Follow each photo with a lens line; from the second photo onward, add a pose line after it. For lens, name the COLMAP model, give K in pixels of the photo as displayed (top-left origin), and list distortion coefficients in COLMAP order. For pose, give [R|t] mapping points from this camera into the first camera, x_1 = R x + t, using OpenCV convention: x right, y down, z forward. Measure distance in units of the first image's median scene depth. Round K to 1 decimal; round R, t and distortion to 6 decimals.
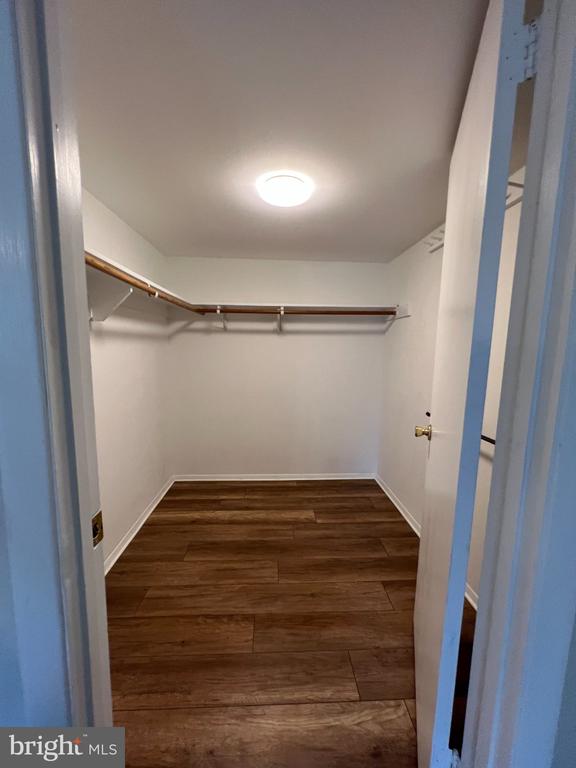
lens RADIAL K [[308.9, 0, 287.6], [0, 308.9, 387.5], [0, 0, 1]] dist [0.002175, 0.000002]
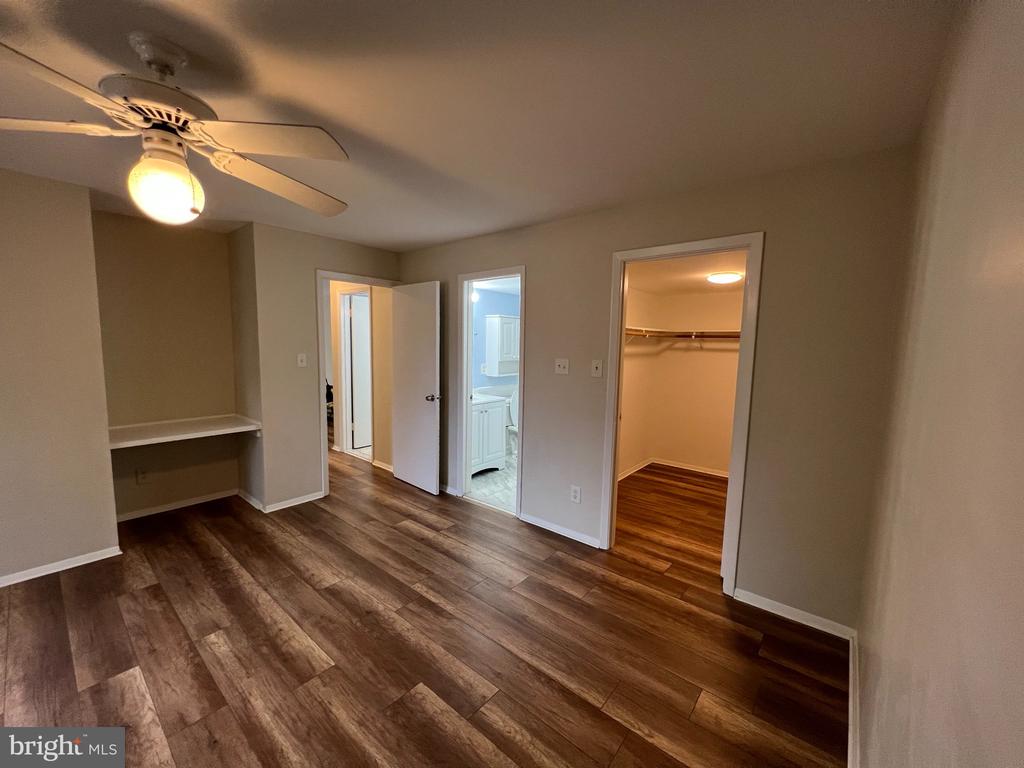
lens RADIAL K [[411.8, 0, 513.7], [0, 411.8, 384.6], [0, 0, 1]] dist [0.002175, 0.000002]
pose [[0.742638, 0.069180, -0.666110, 0.428603], [-0.089880, 0.995947, 0.003229, 0.027063], [0.663634, 0.057472, 0.745846, -0.900028]]
